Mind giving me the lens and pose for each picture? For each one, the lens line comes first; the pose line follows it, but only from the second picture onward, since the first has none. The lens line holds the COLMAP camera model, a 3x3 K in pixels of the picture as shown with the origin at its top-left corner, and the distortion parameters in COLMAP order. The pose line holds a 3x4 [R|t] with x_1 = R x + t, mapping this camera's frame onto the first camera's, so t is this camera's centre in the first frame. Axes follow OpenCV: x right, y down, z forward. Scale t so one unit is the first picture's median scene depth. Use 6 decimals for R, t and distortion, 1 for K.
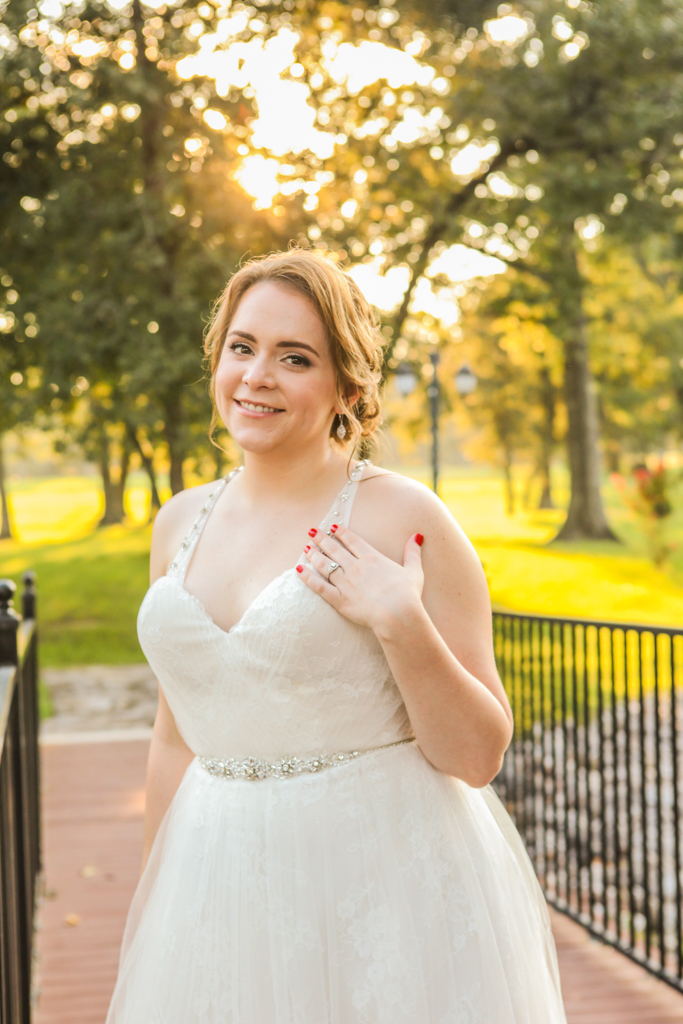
lens RADIAL K [[1623.1, 0, 331.6], [0, 1623.1, 541.0], [0, 0, 1]] dist [0.070115, 0.000000]
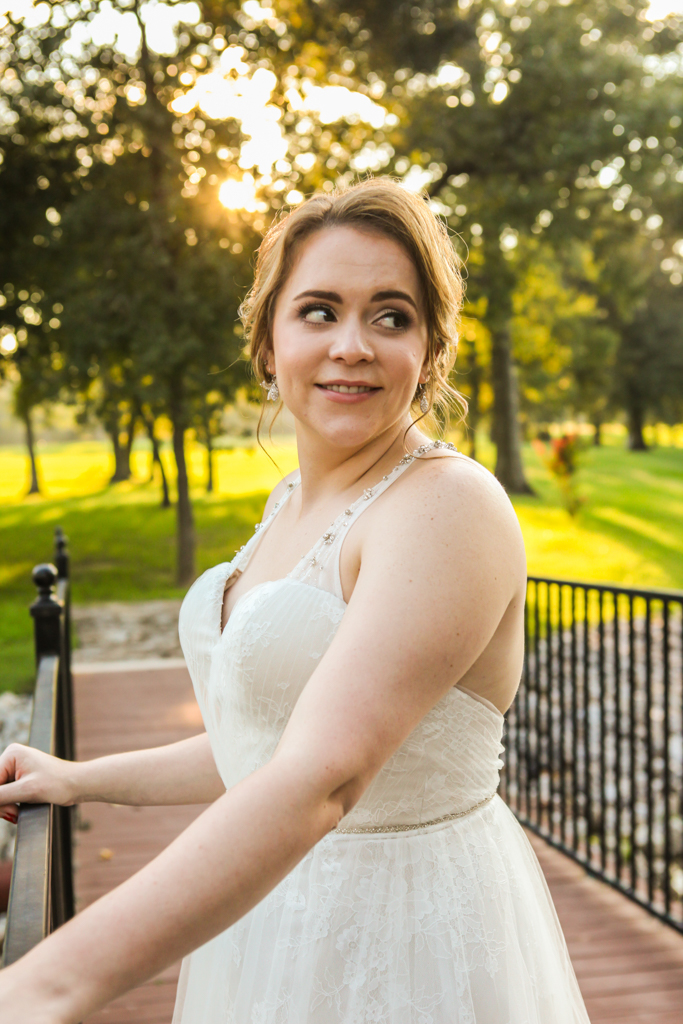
lens RADIAL K [[1234.0, 0, 329.8], [0, 1234.0, 529.5], [0, 0, 1]] dist [-0.016742, 0.000000]
pose [[0.999223, -0.002839, 0.039301, -0.019737], [0.001489, 0.999408, 0.034358, -0.007058], [-0.039376, -0.034273, 0.998637, 0.084608]]
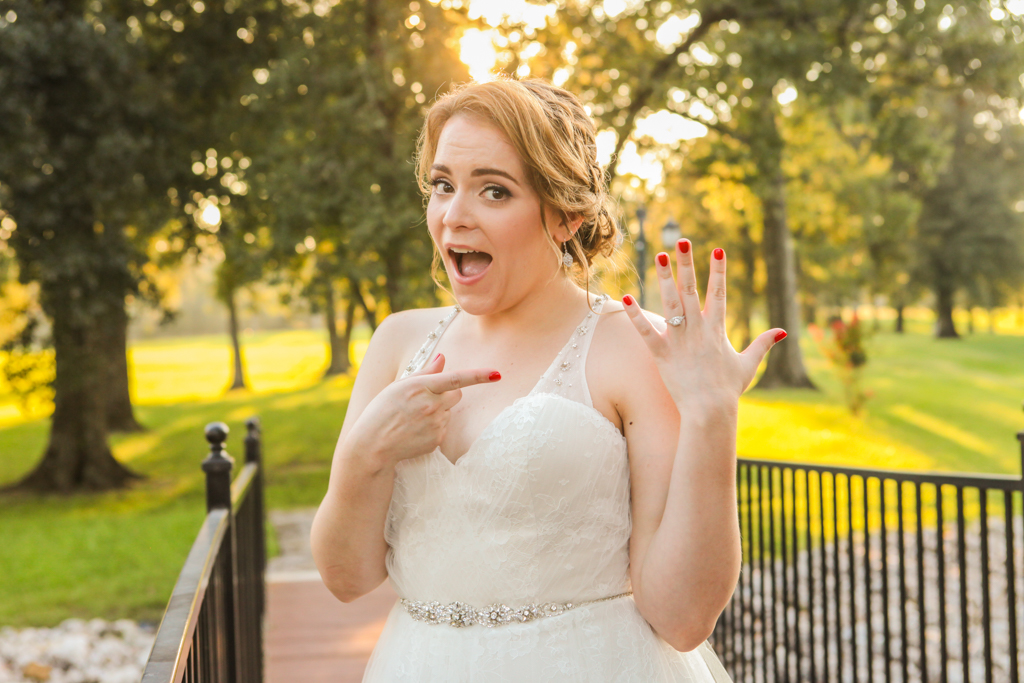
lens RADIAL K [[1504.7, 0, 504.0], [0, 1504.7, 347.7], [0, 0, 1]] dist [0.036385, 0.000000]
pose [[0.999650, -0.001751, -0.026393, 0.000188], [0.000986, 0.999579, -0.028991, 0.001782], [0.026433, 0.028955, 0.999231, 0.023593]]
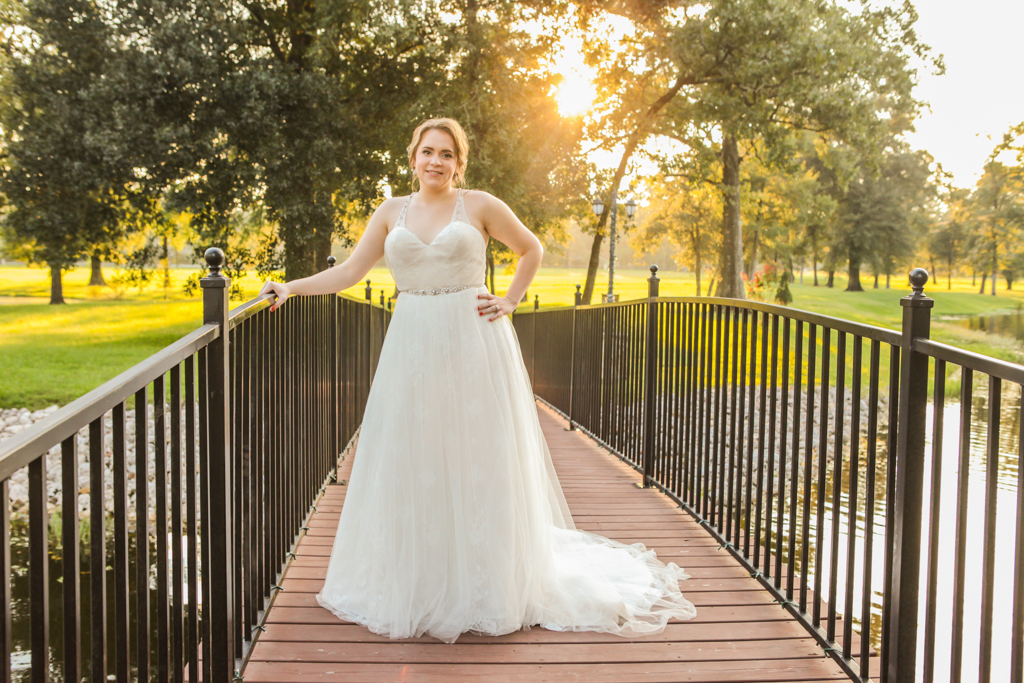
lens RADIAL K [[1048.1, 0, 518.9], [0, 1048.1, 349.6], [0, 0, 1]] dist [-0.055455, 0.000000]
pose [[0.993374, 0.051749, -0.102618, 0.058675], [-0.049438, 0.998466, 0.024936, 0.026763], [0.103751, -0.019698, 0.994408, -0.126636]]
